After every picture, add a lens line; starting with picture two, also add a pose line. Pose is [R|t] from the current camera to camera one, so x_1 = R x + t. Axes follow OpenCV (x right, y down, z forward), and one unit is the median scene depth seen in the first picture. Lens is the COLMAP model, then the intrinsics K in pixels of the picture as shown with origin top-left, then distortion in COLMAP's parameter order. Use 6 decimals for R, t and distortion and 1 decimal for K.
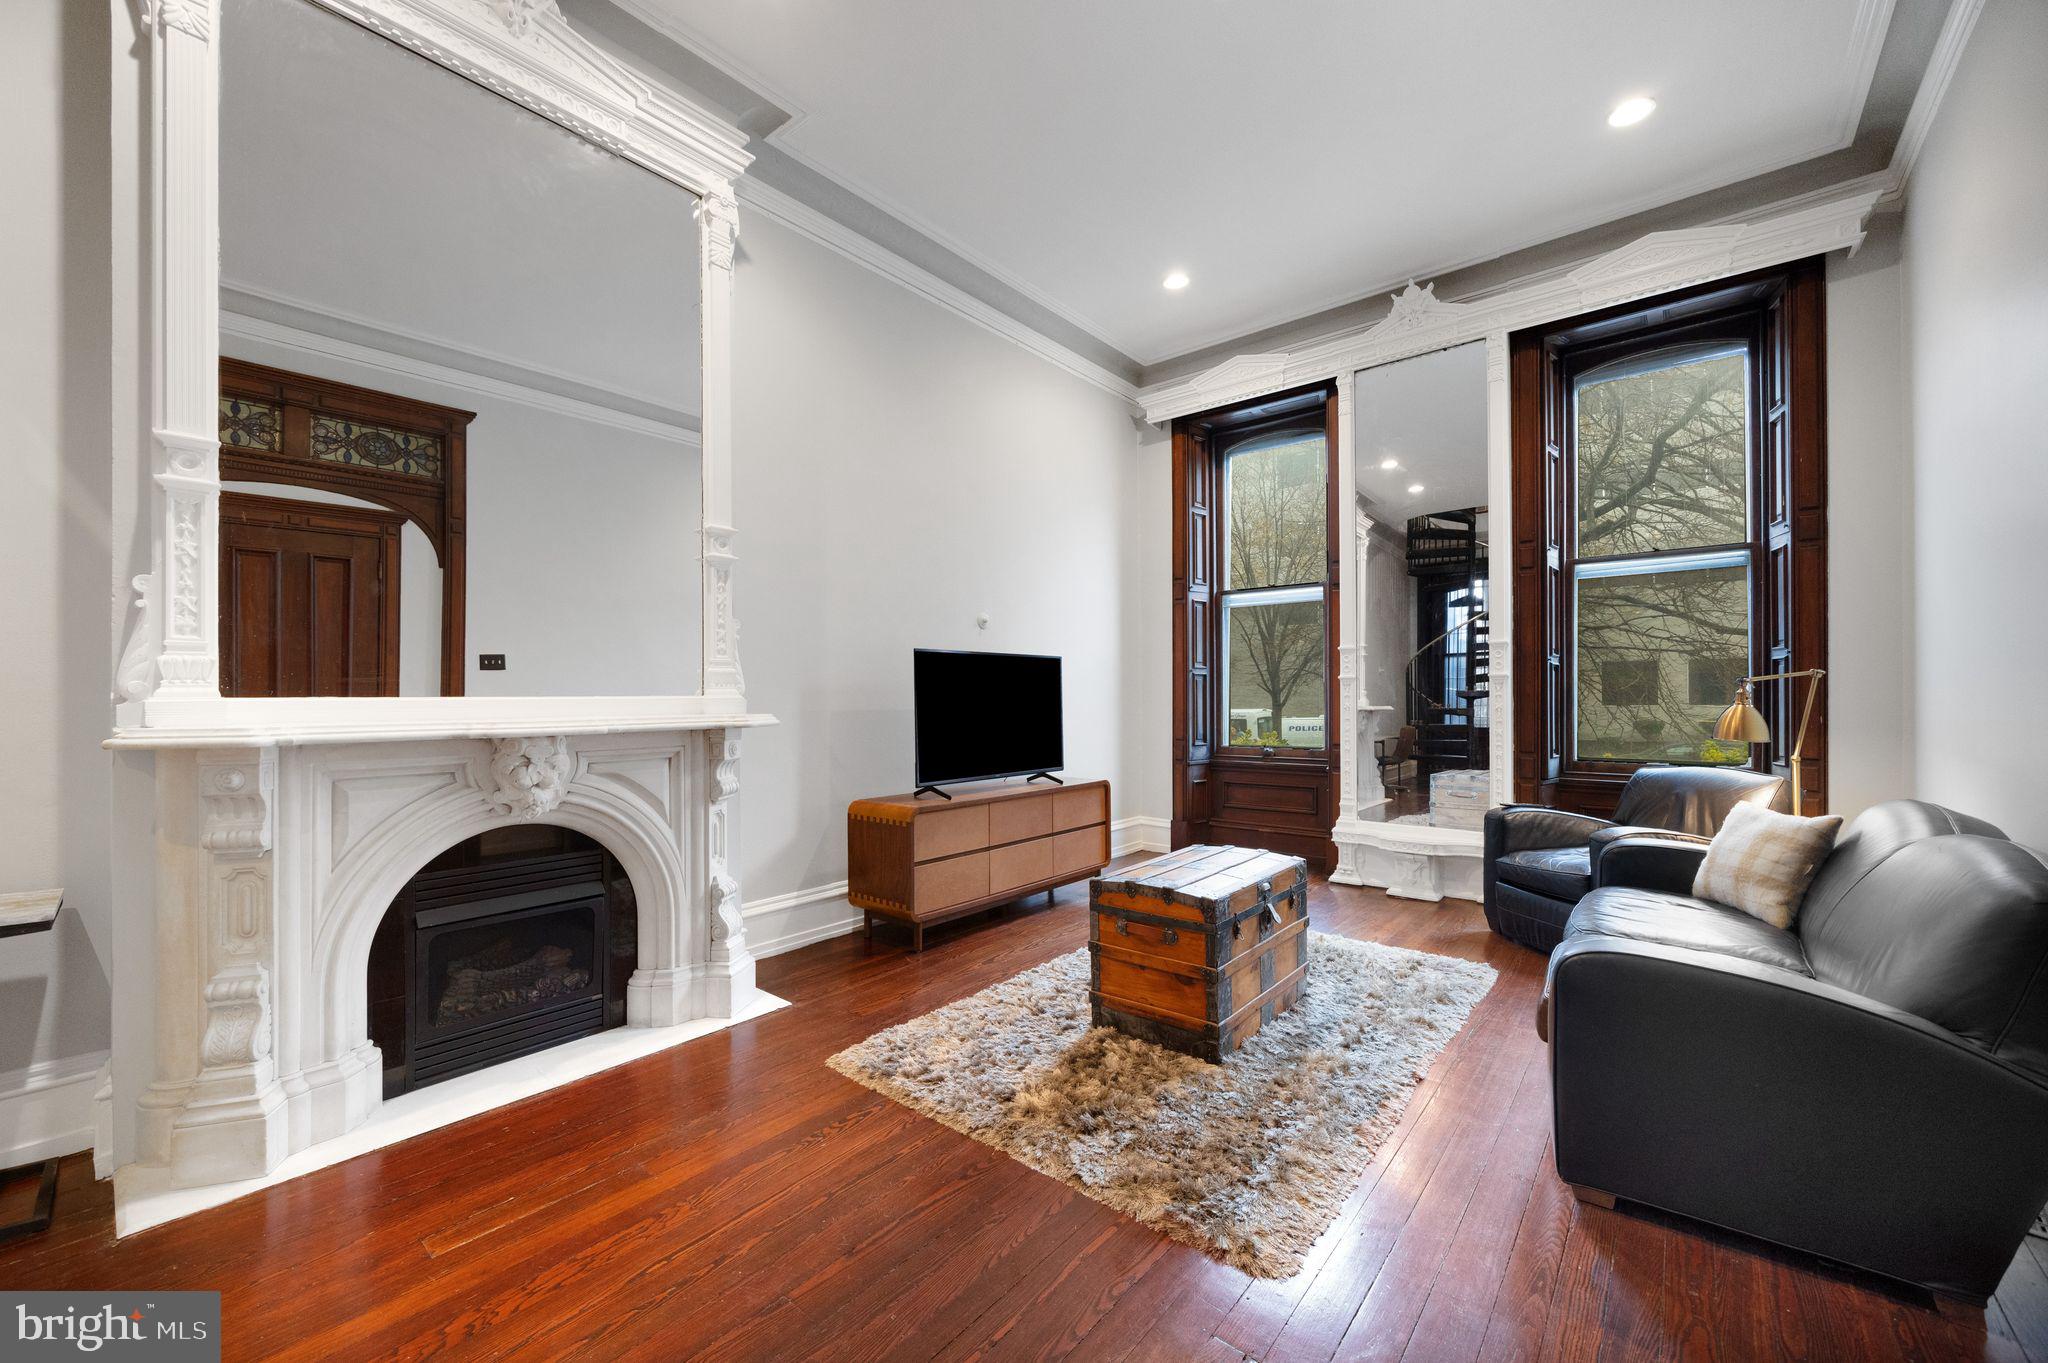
lens RADIAL K [[791.9, 0, 1020.8], [0, 791.9, 688.9], [0, 0, 1]] dist [0.001447, 0.000203]
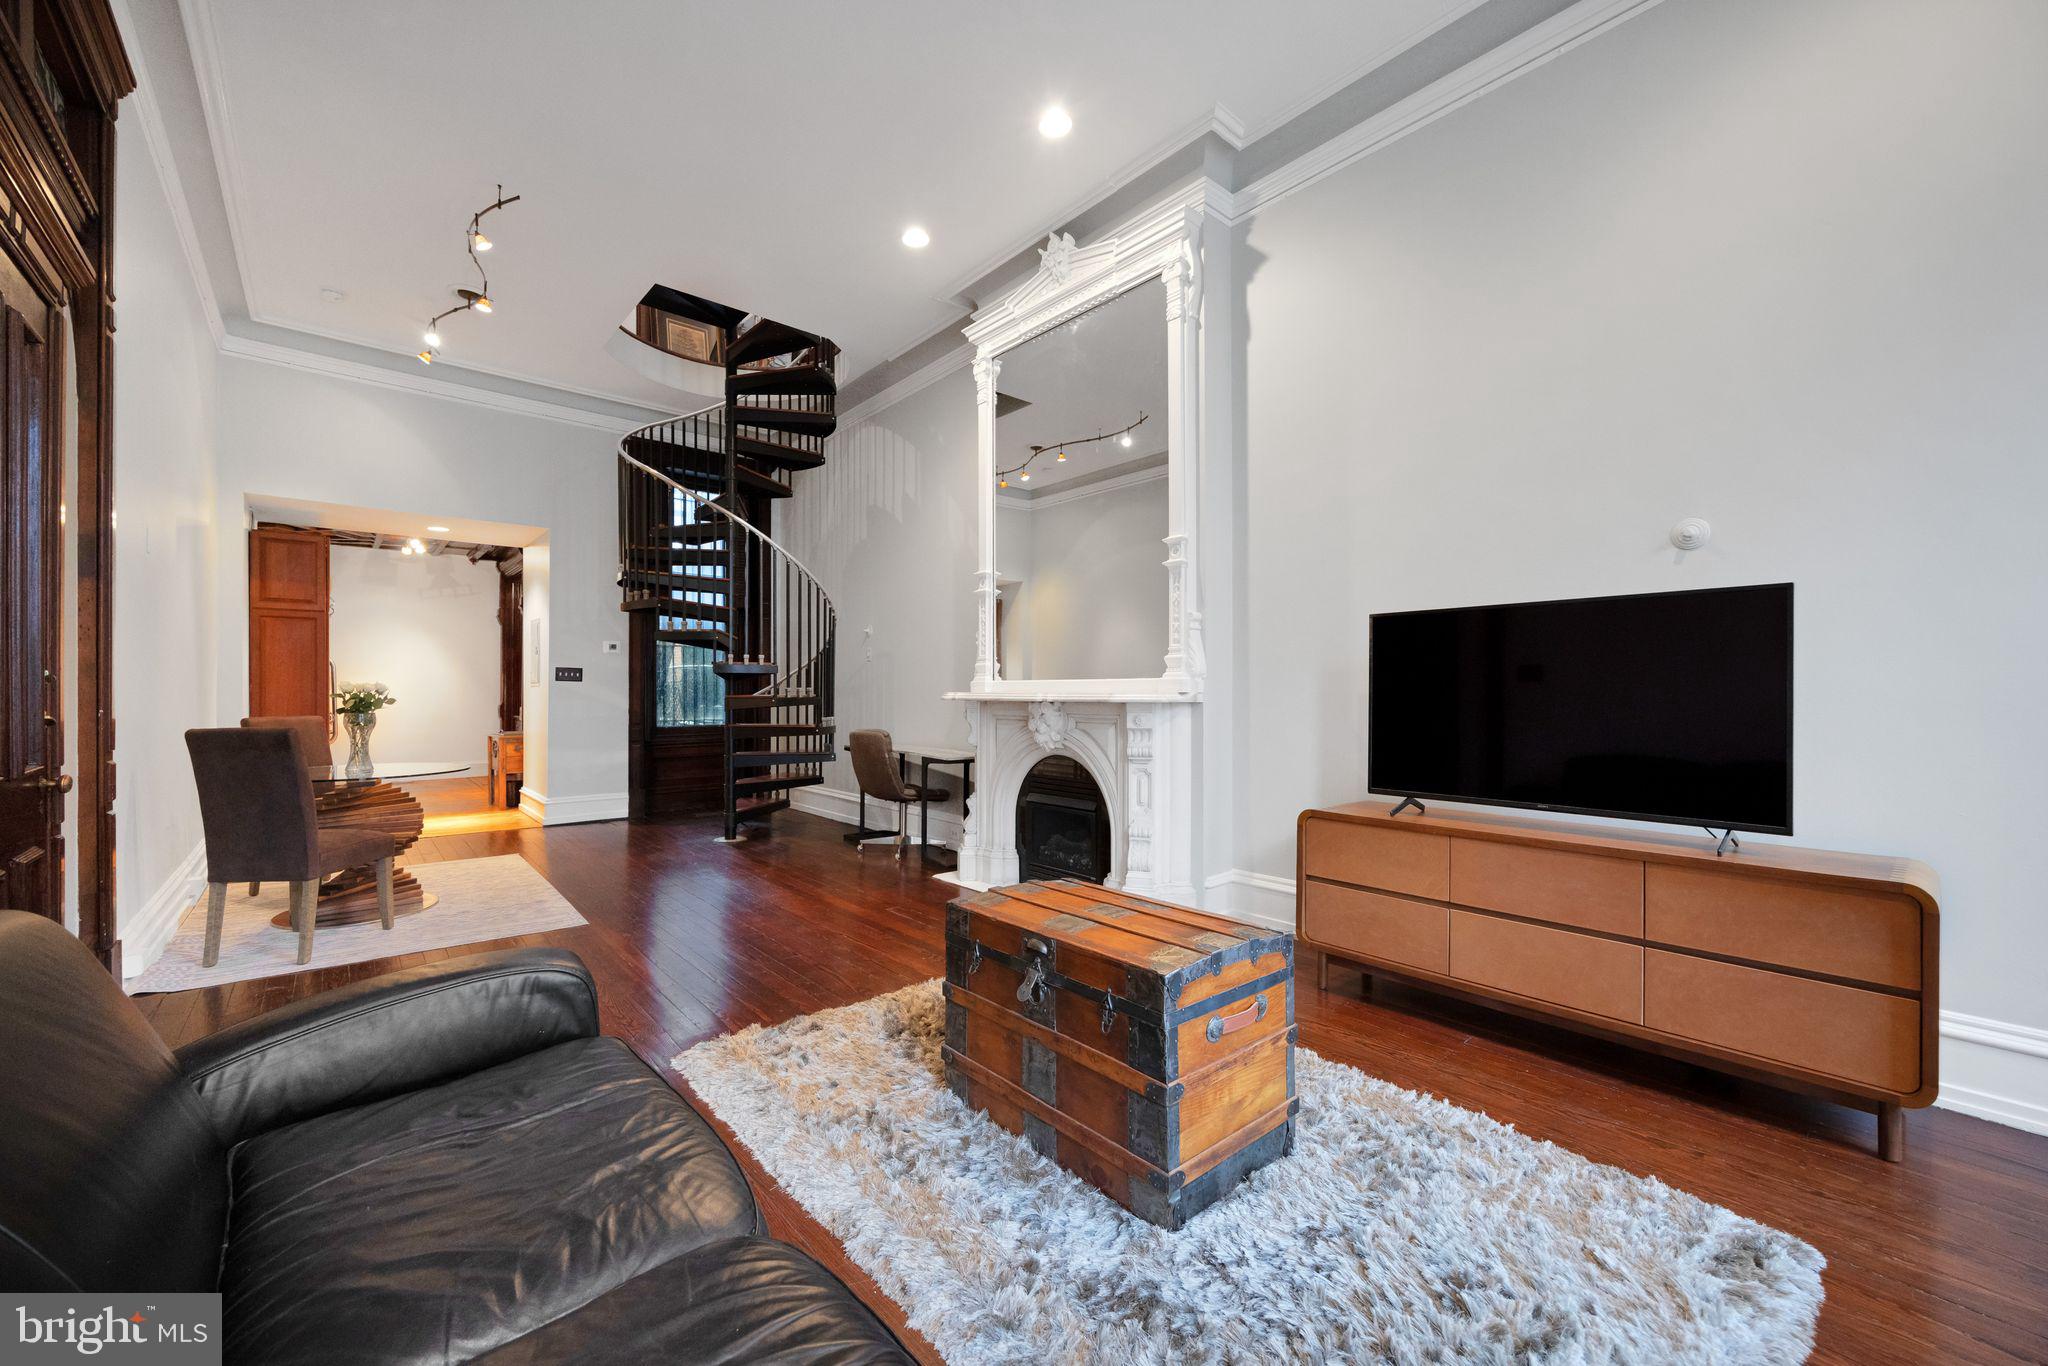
lens RADIAL K [[803.6, 0, 985.9], [0, 803.6, 685.6], [0, 0, 1]] dist [-0.000130, 0.000046]
pose [[-0.186082, -0.000837, -0.982534, 0.964338], [0.010525, 0.999941, -0.002845, 0.024178], [0.982478, -0.010871, -0.186062, 1.049613]]
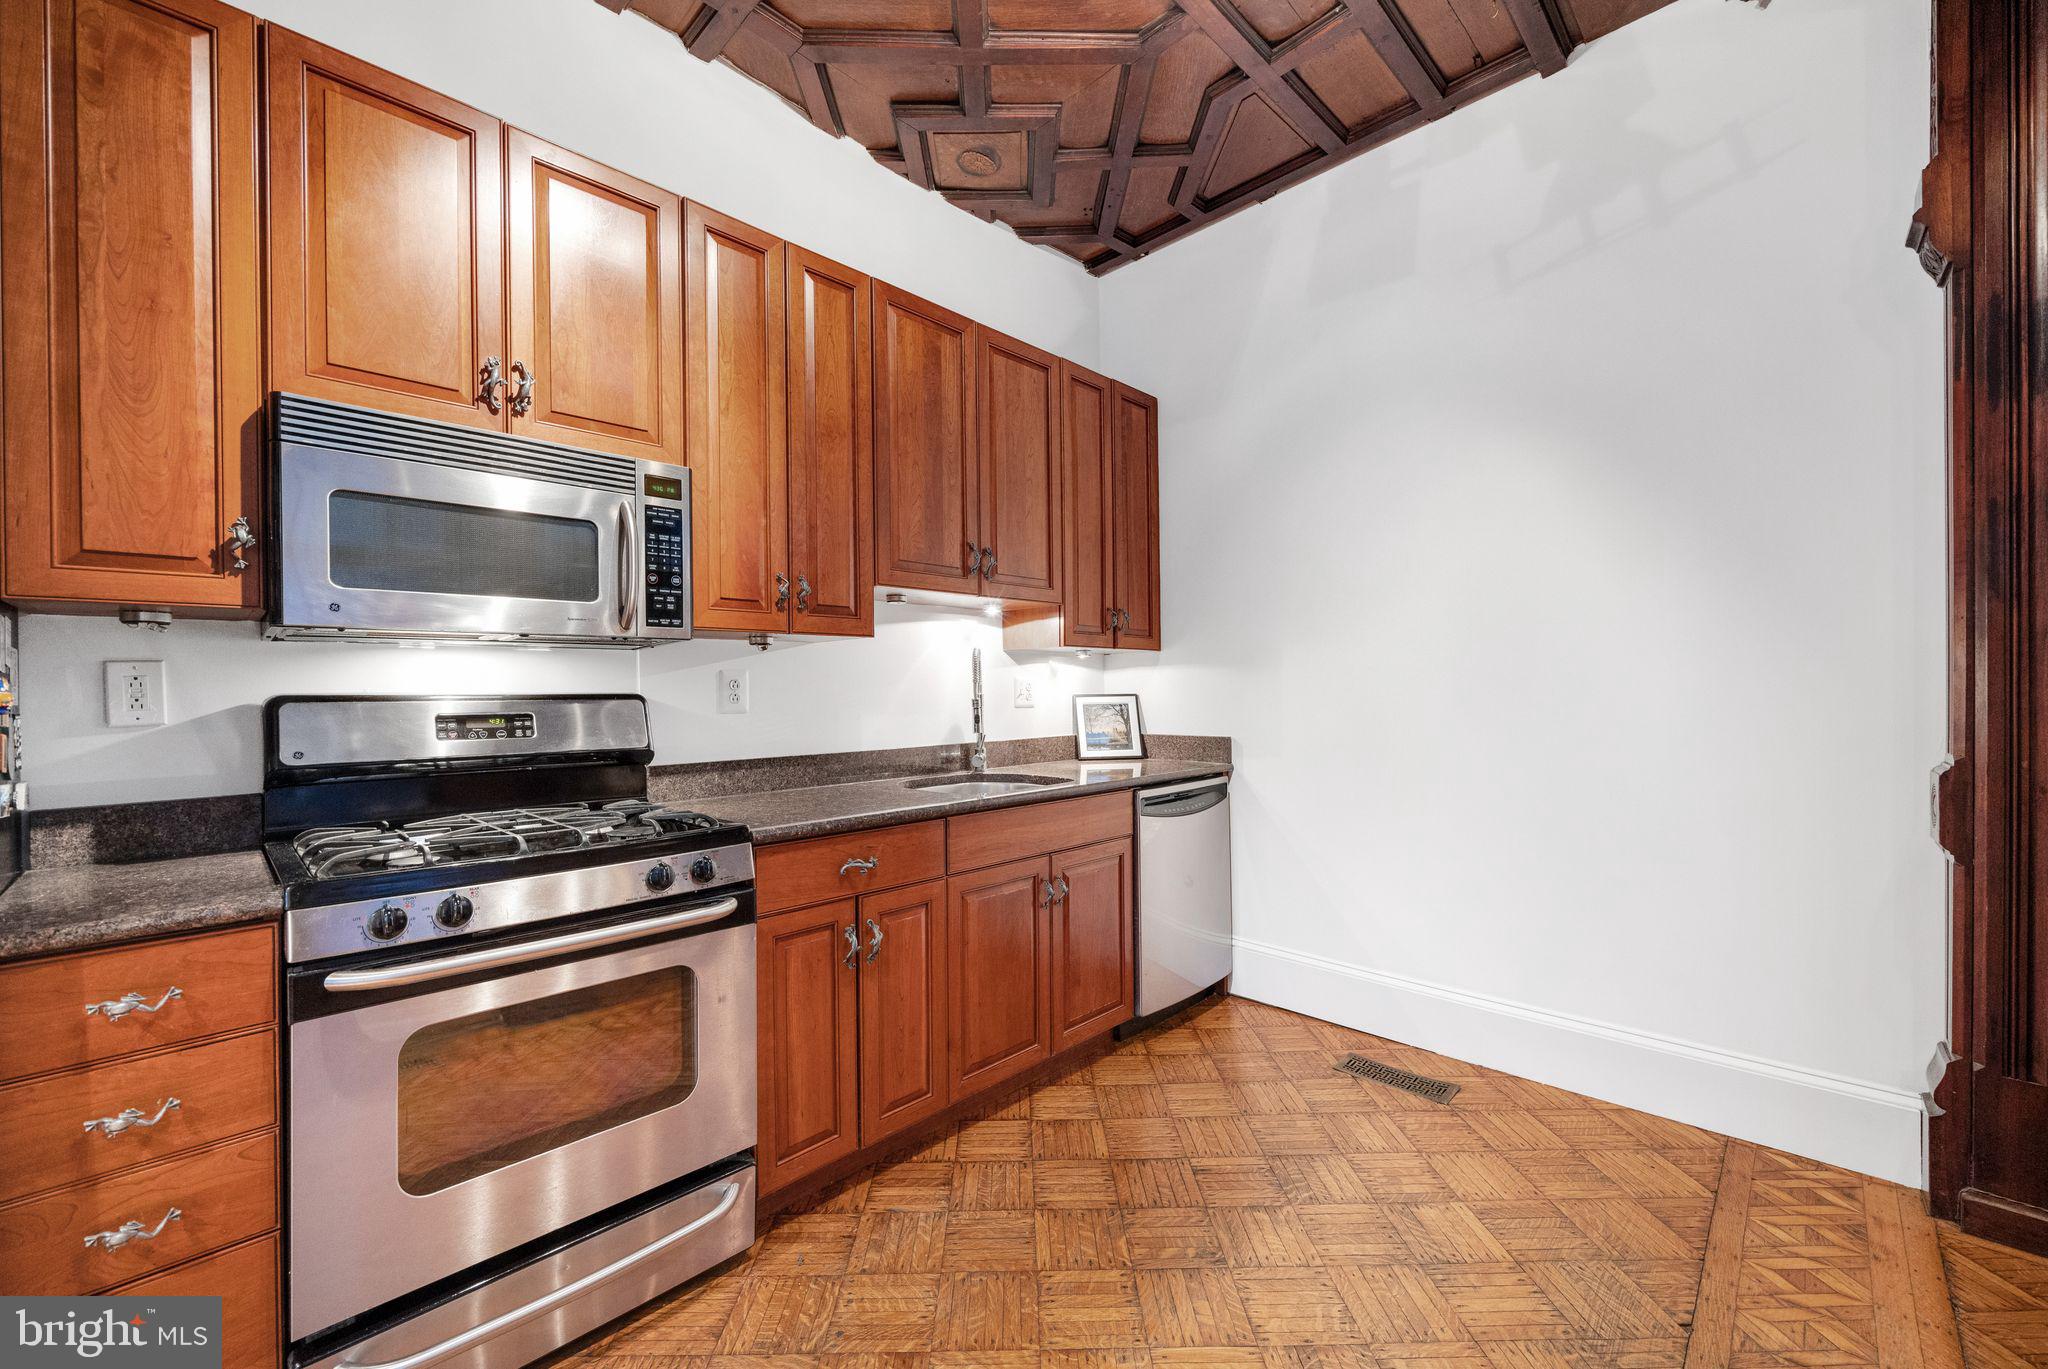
lens RADIAL K [[836.1, 0, 1024.0], [0, 836.1, 684.5], [0, 0, 1]] dist [-0.003467, -0.000280]
pose [[-0.998183, 0.010630, 0.059304, -1.628230], [0.010122, 0.999909, -0.008865, 0.016655], [-0.059393, -0.008249, -0.998201, -1.191068]]
